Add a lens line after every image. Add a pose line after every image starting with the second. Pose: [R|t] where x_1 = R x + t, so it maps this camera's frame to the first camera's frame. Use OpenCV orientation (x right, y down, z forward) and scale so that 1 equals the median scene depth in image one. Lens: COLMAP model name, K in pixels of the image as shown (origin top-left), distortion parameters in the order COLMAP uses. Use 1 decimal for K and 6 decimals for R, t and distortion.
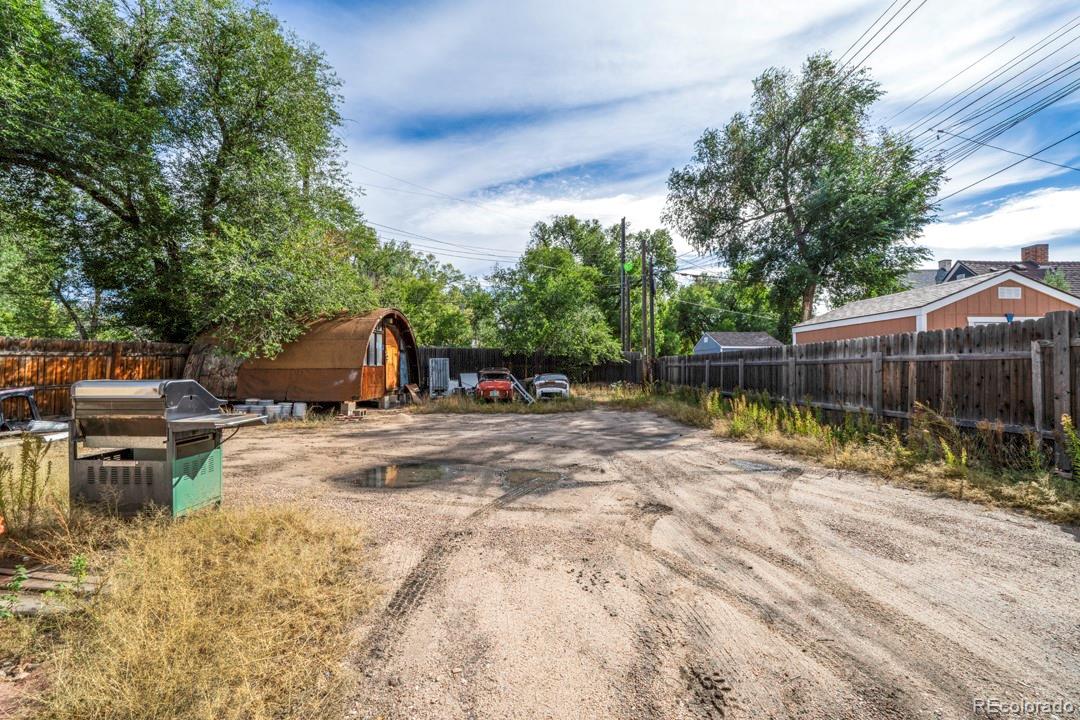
lens RADIAL K [[417.4, 0, 519.5], [0, 417.4, 367.7], [0, 0, 1]] dist [-0.001107, -0.000236]
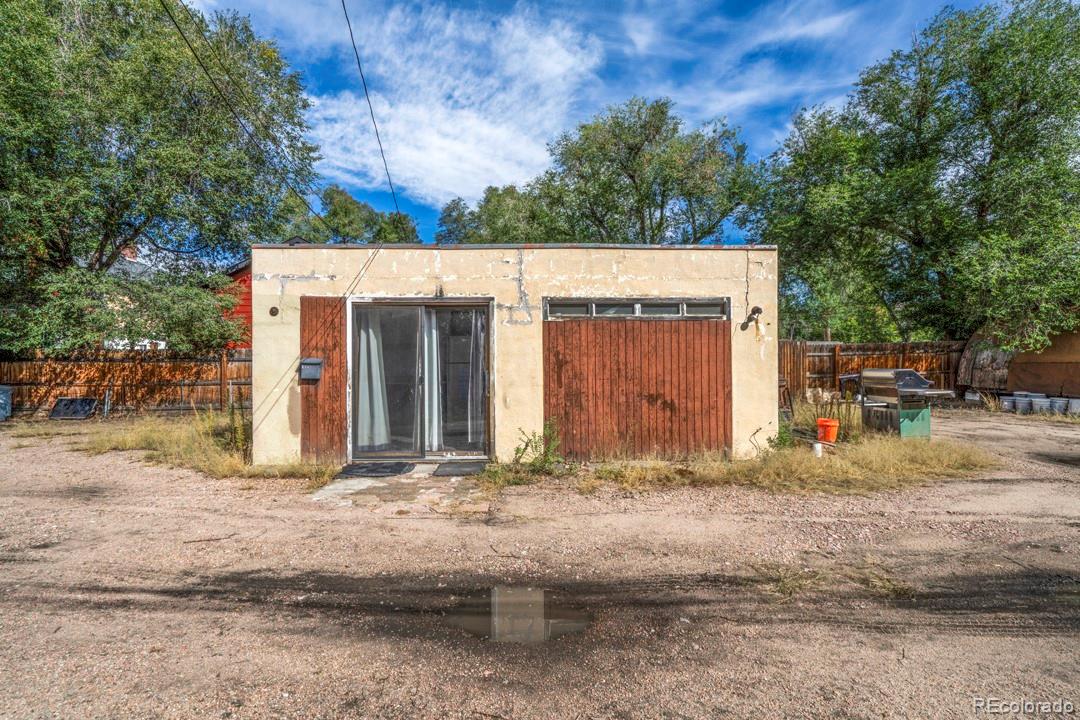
lens RADIAL K [[488.4, 0, 540.0], [0, 488.4, 360.0], [0, 0, 1]] dist [-0.028422, -0.000113]
pose [[0.102591, -0.007984, -0.994692, 0.479856], [0.006878, 0.999950, -0.007317, -0.002921], [0.994700, -0.006091, 0.102641, -0.354462]]
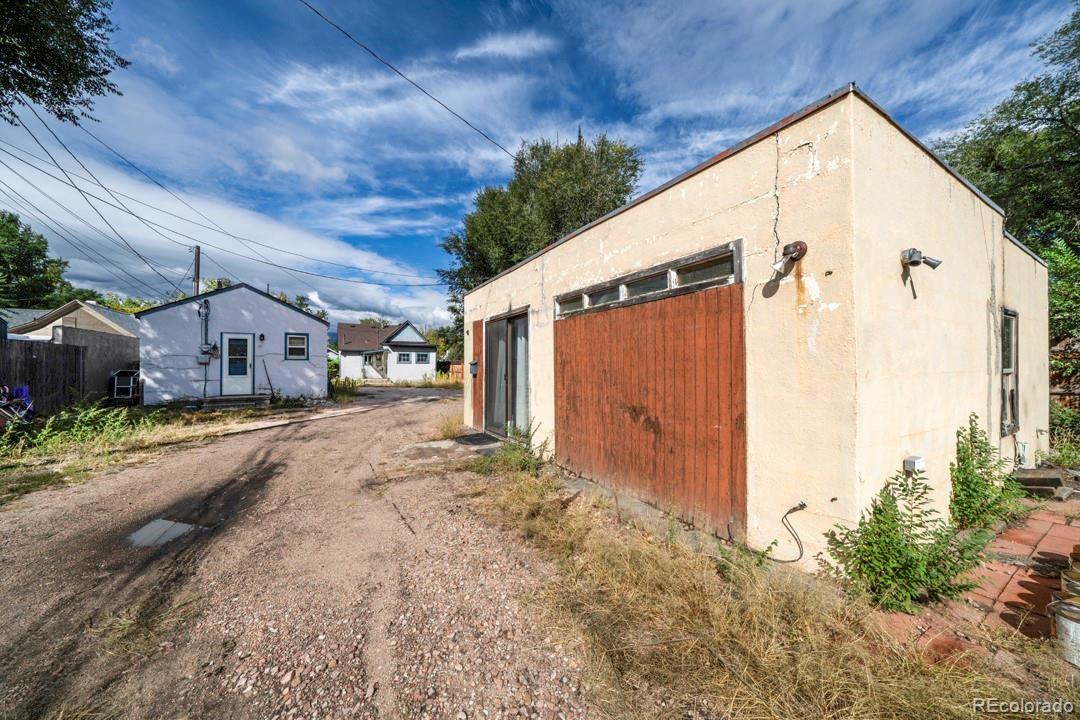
lens RADIAL K [[371.6, 0, 536.9], [0, 371.6, 362.5], [0, 0, 1]] dist [-0.005836, -0.000103]
pose [[-0.833456, -0.001776, -0.552582, 0.082537], [0.004816, 0.999934, -0.010478, 0.000577], [0.552564, -0.011395, -0.833392, 0.162929]]
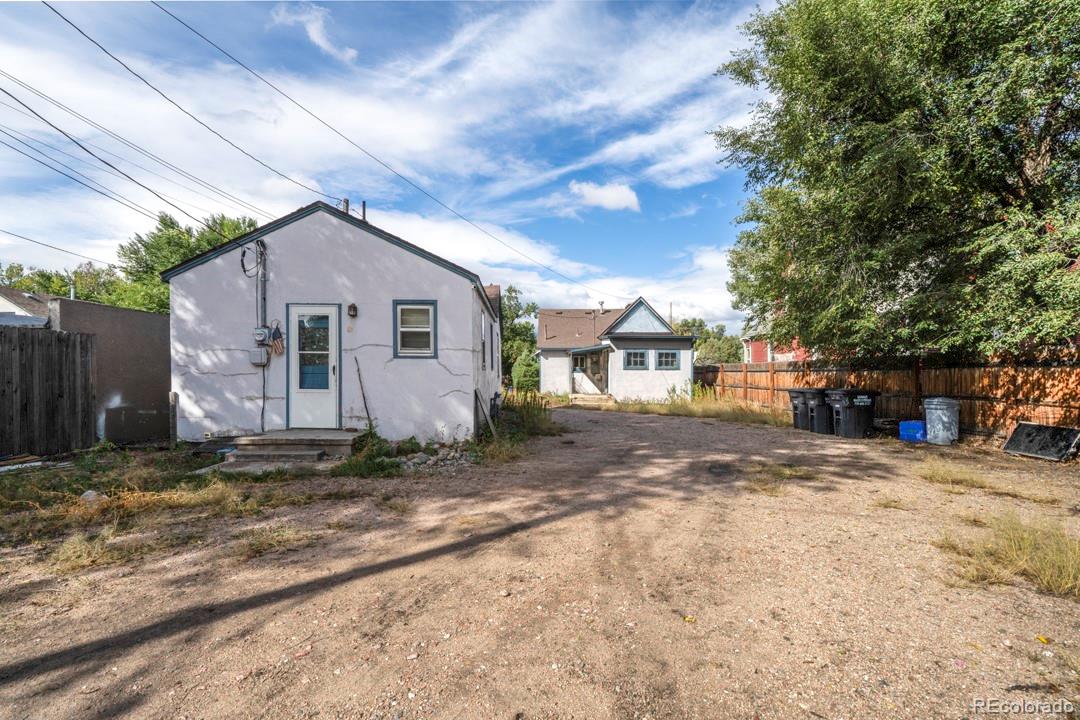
lens RADIAL K [[497.7, 0, 516.6], [0, 497.7, 357.9], [0, 0, 1]] dist [0.000304, 0.000327]
pose [[-0.999934, -0.004123, -0.010766, -0.115891], [-0.003733, 0.999345, -0.035992, 0.002461], [0.010907, -0.035950, -0.999294, -0.683870]]
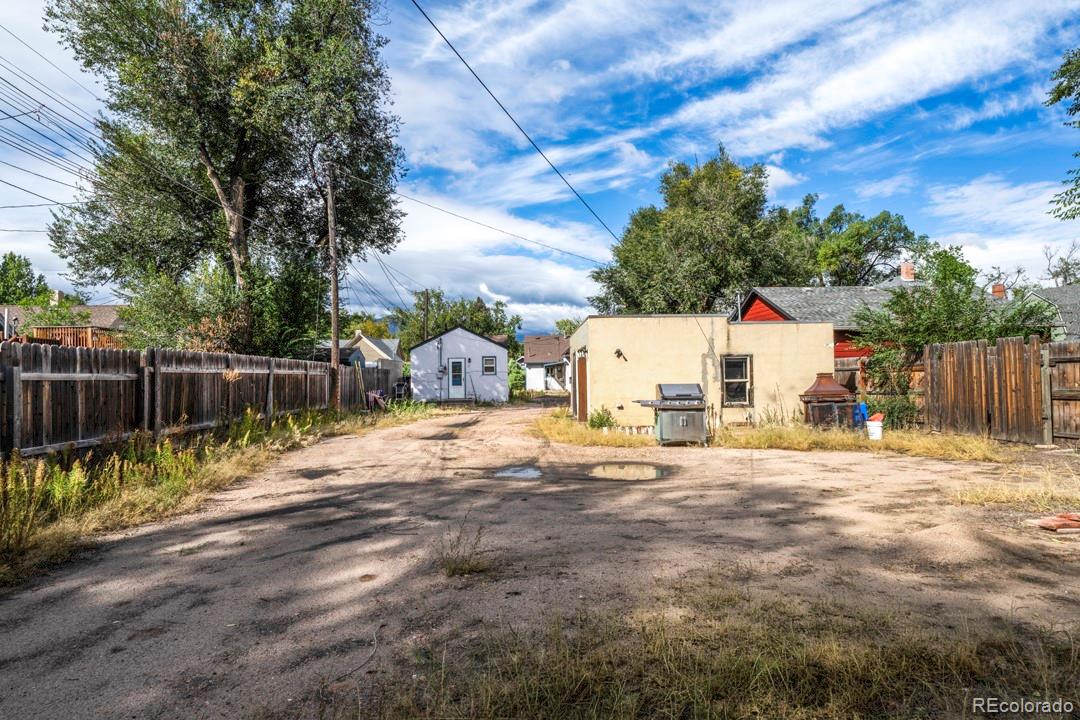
lens RADIAL K [[554.0, 0, 540.0], [0, 554.0, 360.0], [0, 0, 1]] dist [-0.001731, -0.000234]
pose [[-0.995577, 0.011365, -0.093256, 0.070296], [0.014566, 0.999325, -0.033720, -0.004565], [0.092810, -0.034930, -0.995071, 1.605296]]
